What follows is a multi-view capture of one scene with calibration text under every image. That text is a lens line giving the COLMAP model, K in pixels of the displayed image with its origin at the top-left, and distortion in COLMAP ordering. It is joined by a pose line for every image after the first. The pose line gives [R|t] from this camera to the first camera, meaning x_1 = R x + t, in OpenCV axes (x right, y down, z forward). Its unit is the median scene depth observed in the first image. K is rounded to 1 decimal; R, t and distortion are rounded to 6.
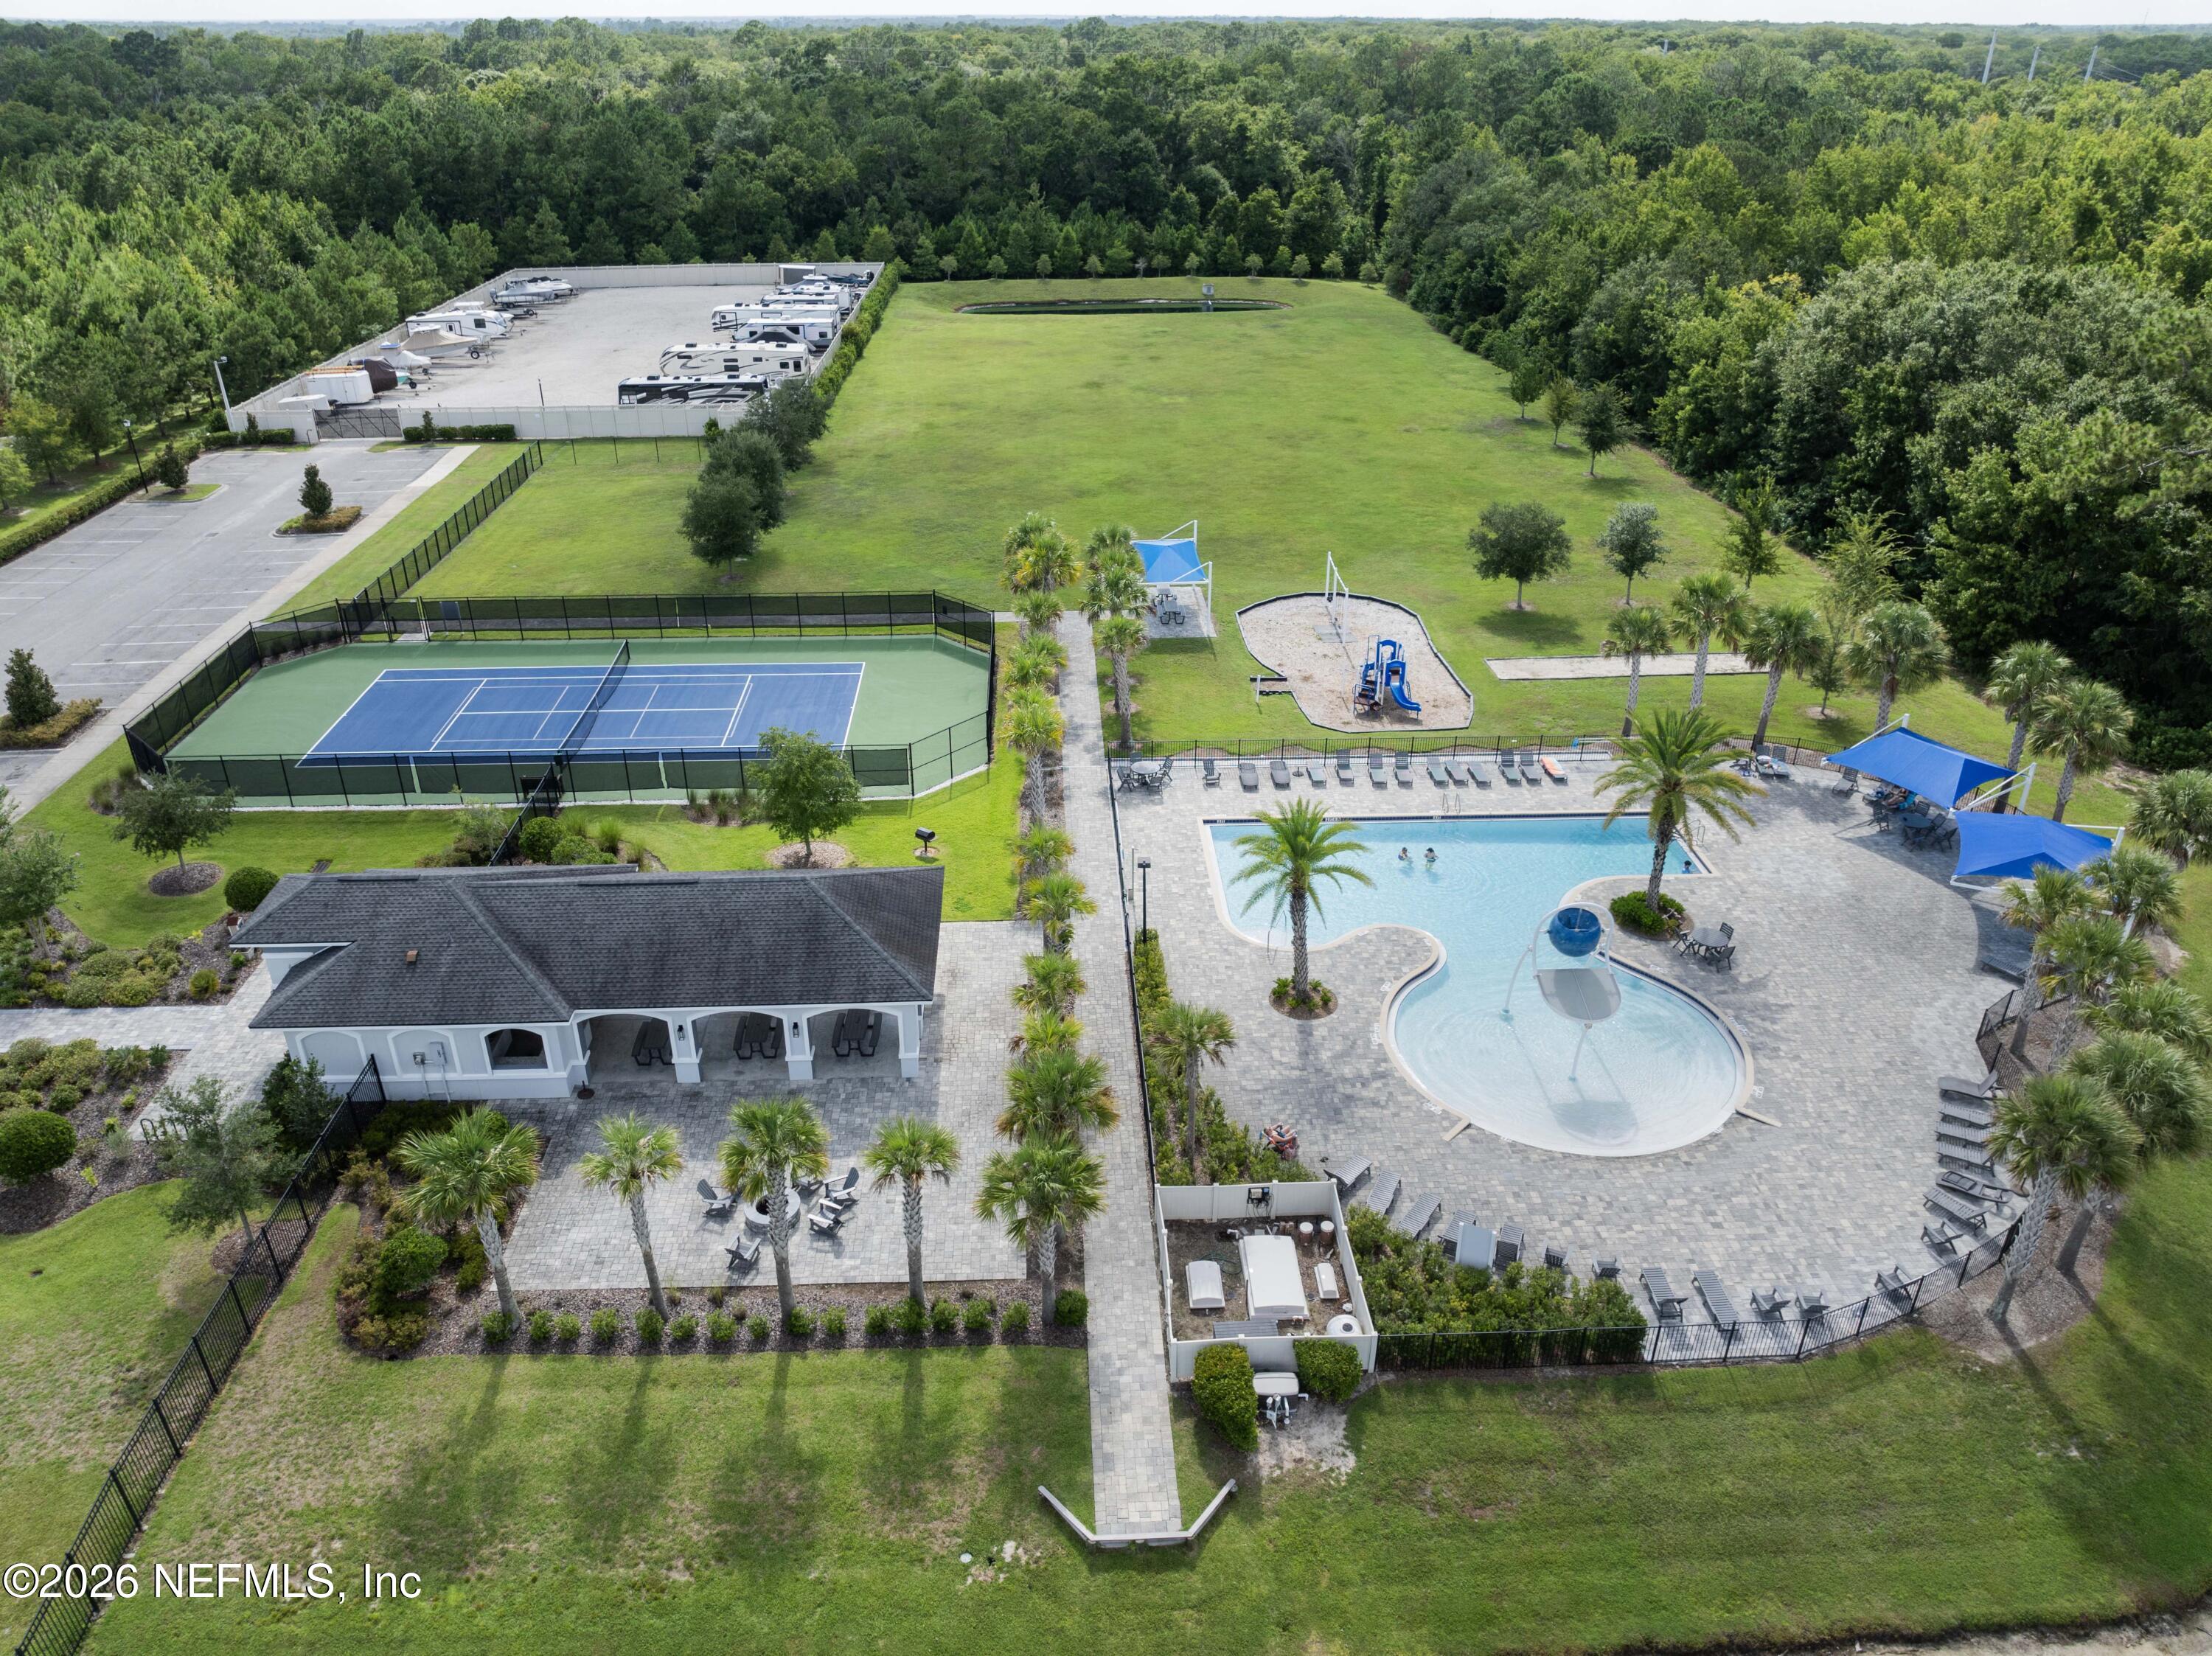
lens RADIAL K [[1555.4, 0, 1106.0], [0, 1555.4, 828.0], [0, 0, 1]] dist [-0.058947, 0.028037]
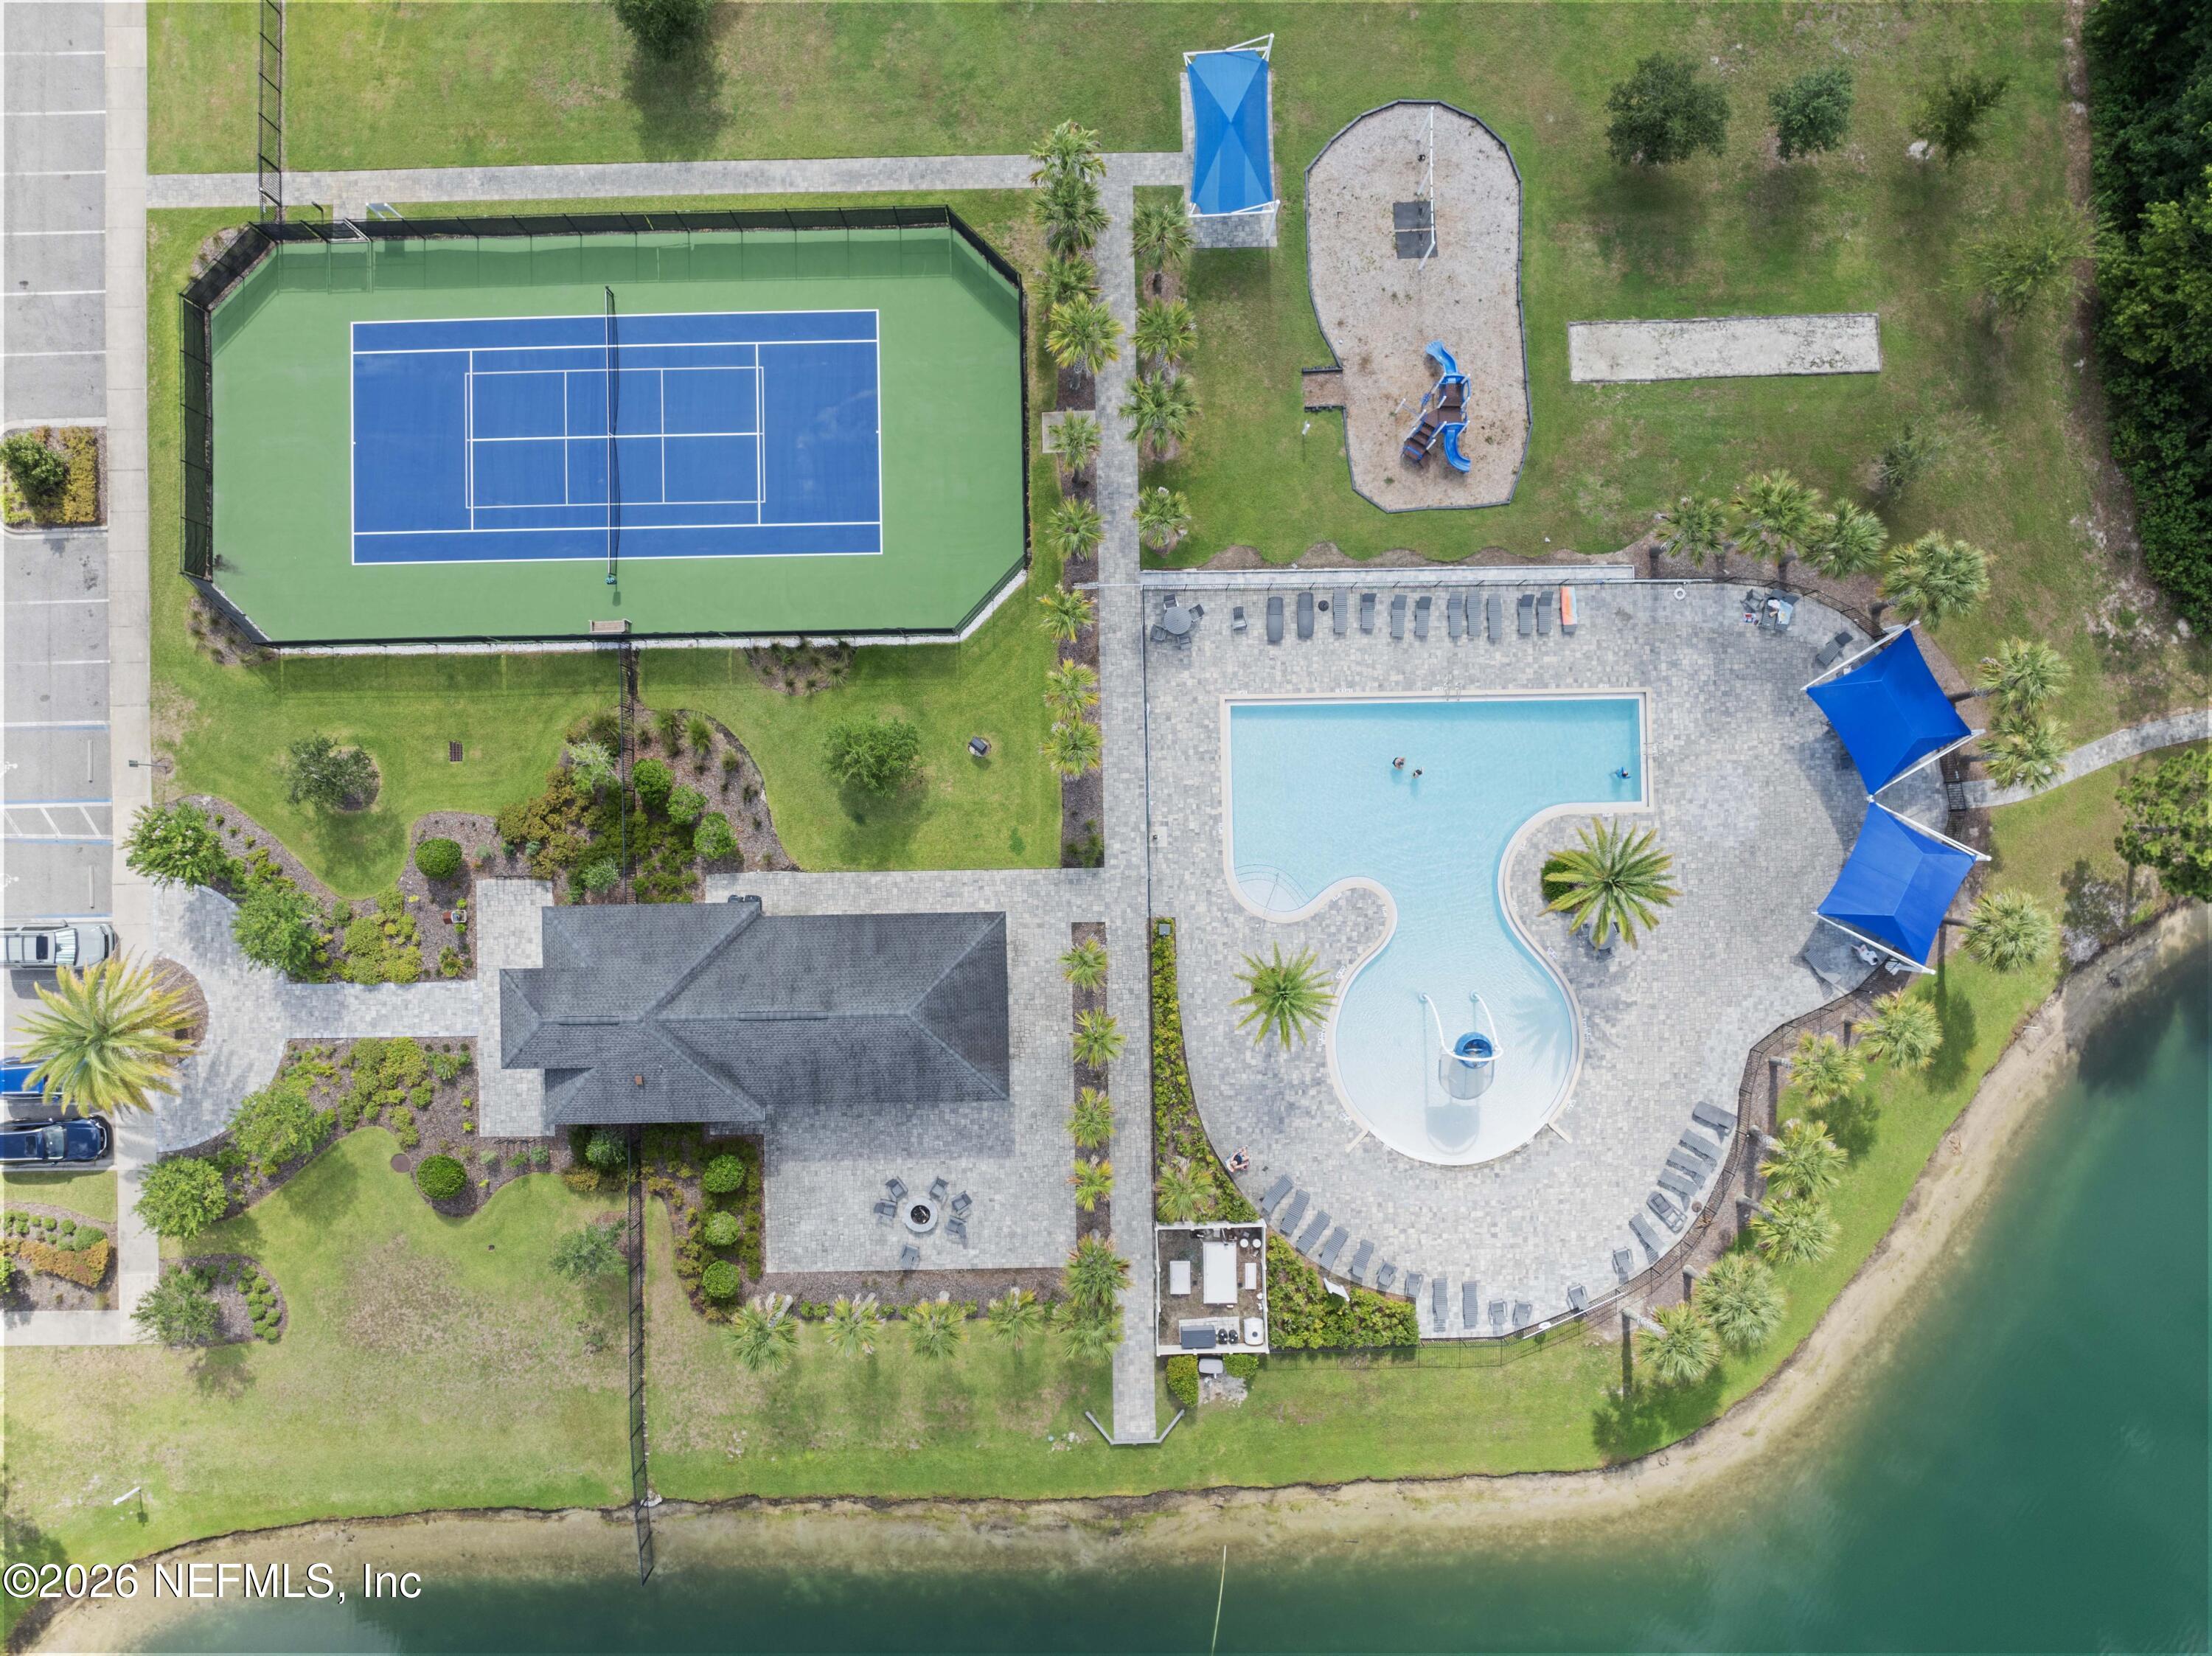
lens RADIAL K [[1555.4, 0, 1106.0], [0, 1555.4, 828.0], [0, 0, 1]] dist [-0.058947, 0.028037]
pose [[0.999620, 0.026335, 0.008190, -0.041606], [-0.019858, 0.481195, 0.876389, -1.311095], [0.019139, -0.876218, 0.481535, 0.541795]]
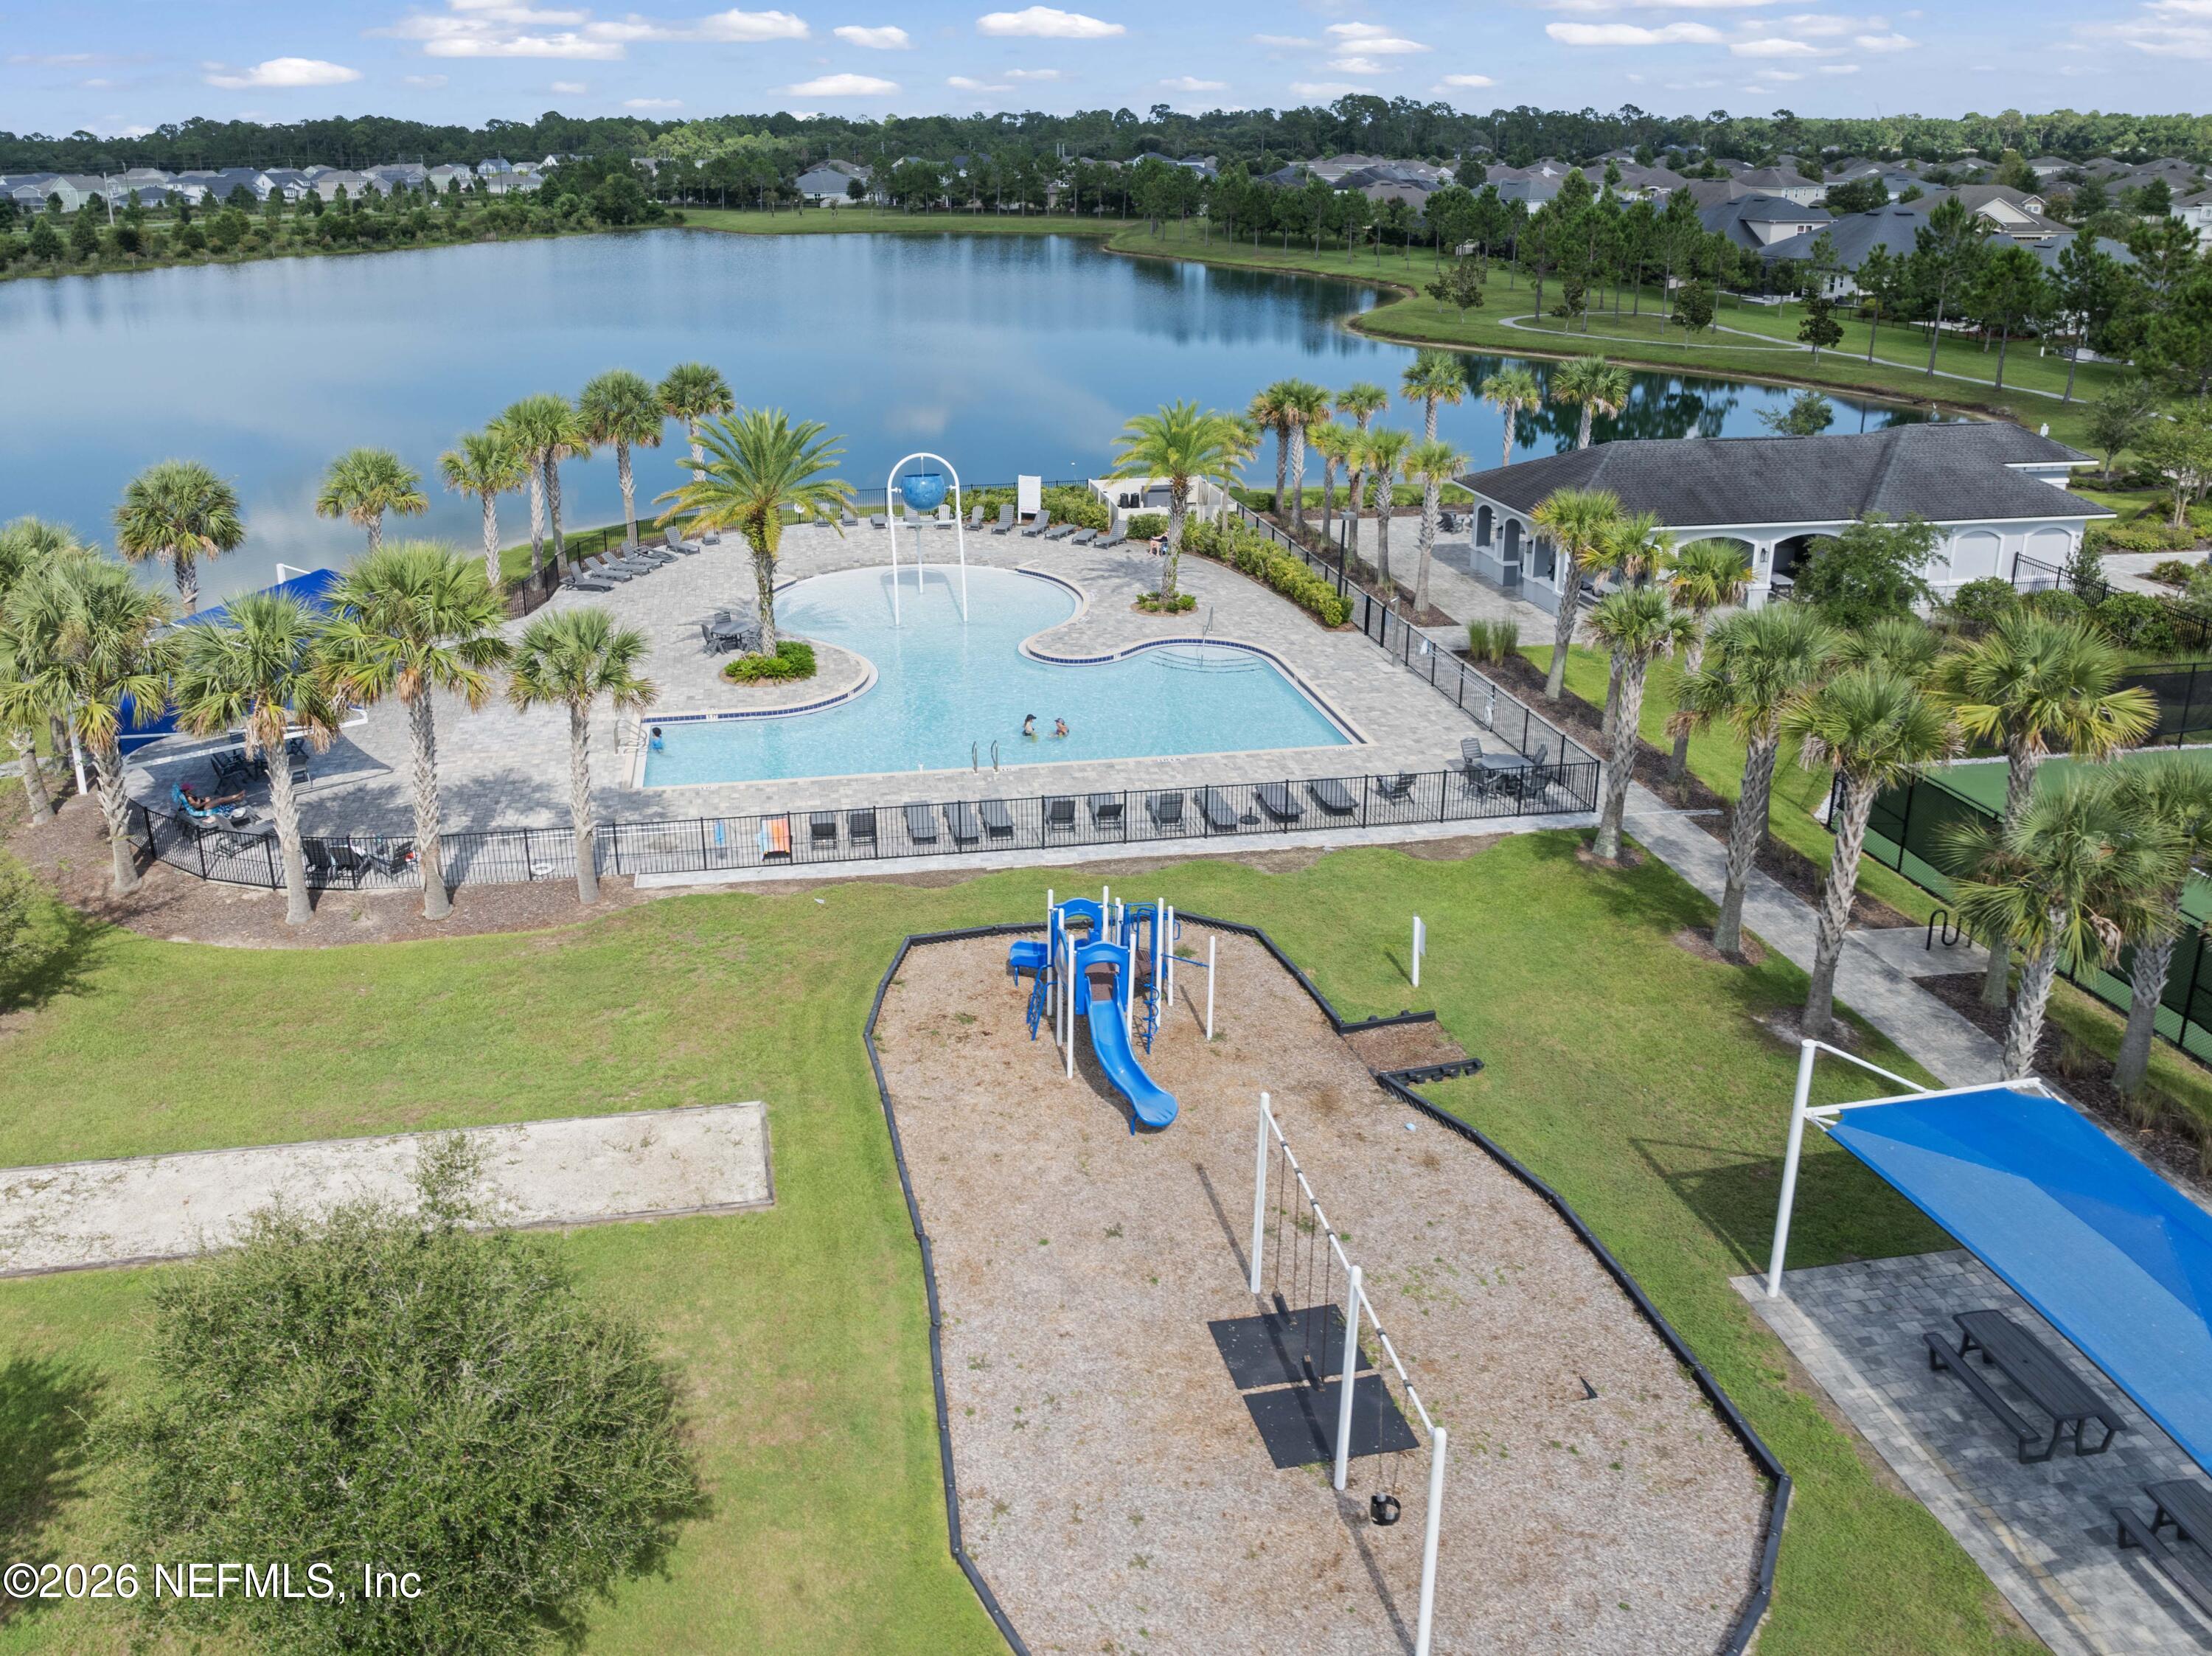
lens RADIAL K [[1555.4, 0, 1106.0], [0, 1555.4, 828.0], [0, 0, 1]] dist [-0.058947, 0.028037]
pose [[-0.994003, 0.059702, -0.091617, 0.355241], [-0.032761, 0.636746, 0.770377, -0.693922], [0.104329, 0.768759, -0.630971, 2.009590]]
